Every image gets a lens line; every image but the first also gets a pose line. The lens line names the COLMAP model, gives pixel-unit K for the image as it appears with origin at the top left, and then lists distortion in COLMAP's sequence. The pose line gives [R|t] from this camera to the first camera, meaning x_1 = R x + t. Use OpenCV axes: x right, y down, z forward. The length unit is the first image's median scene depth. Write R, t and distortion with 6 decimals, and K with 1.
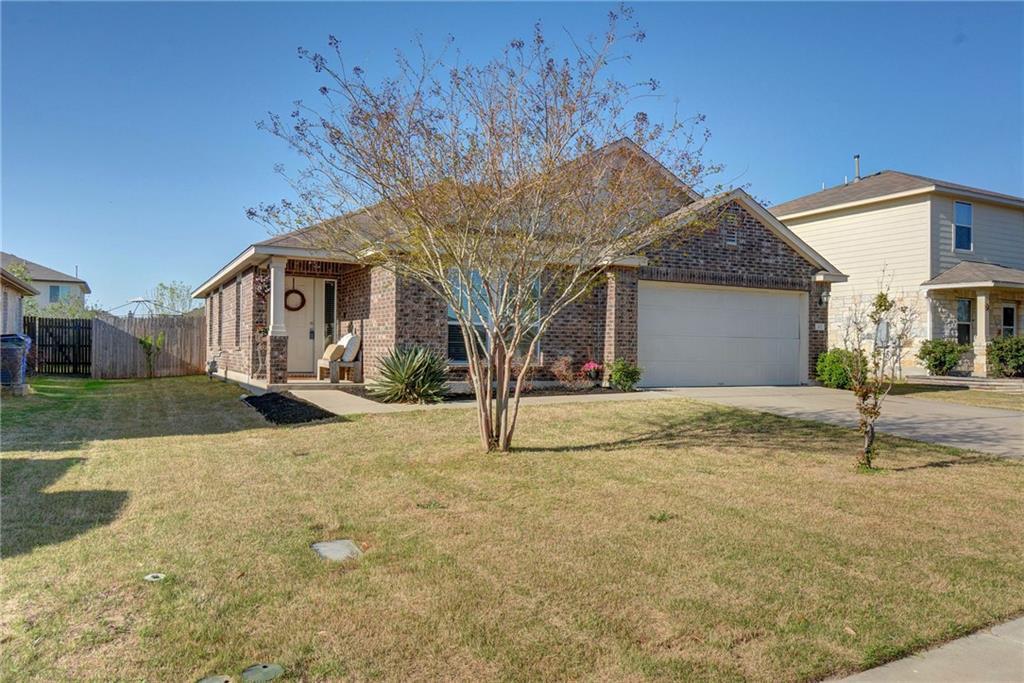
lens RADIAL K [[736.4, 0, 507.1], [0, 736.4, 339.6], [0, 0, 1]] dist [-0.048530, 0.000856]
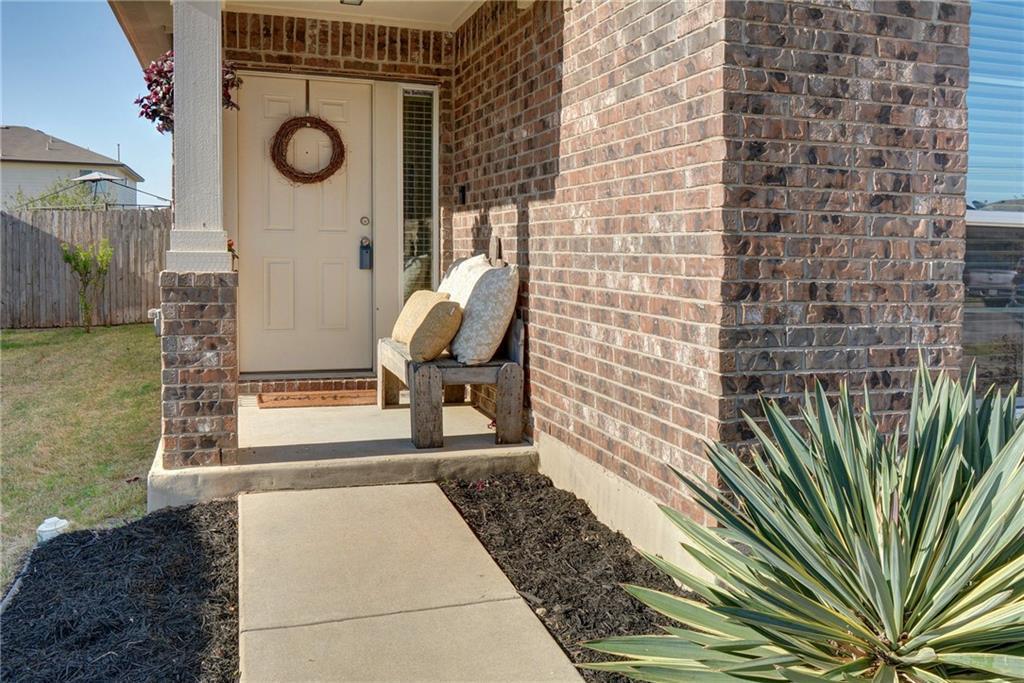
lens RADIAL K [[858.8, 0, 516.5], [0, 858.8, 339.3], [0, 0, 1]] dist [-0.017029, -0.002163]
pose [[0.986682, 0.017885, -0.161674, -0.144981], [0.001326, 0.993020, 0.117942, -0.015550], [0.162655, -0.116585, 0.979771, 0.669171]]
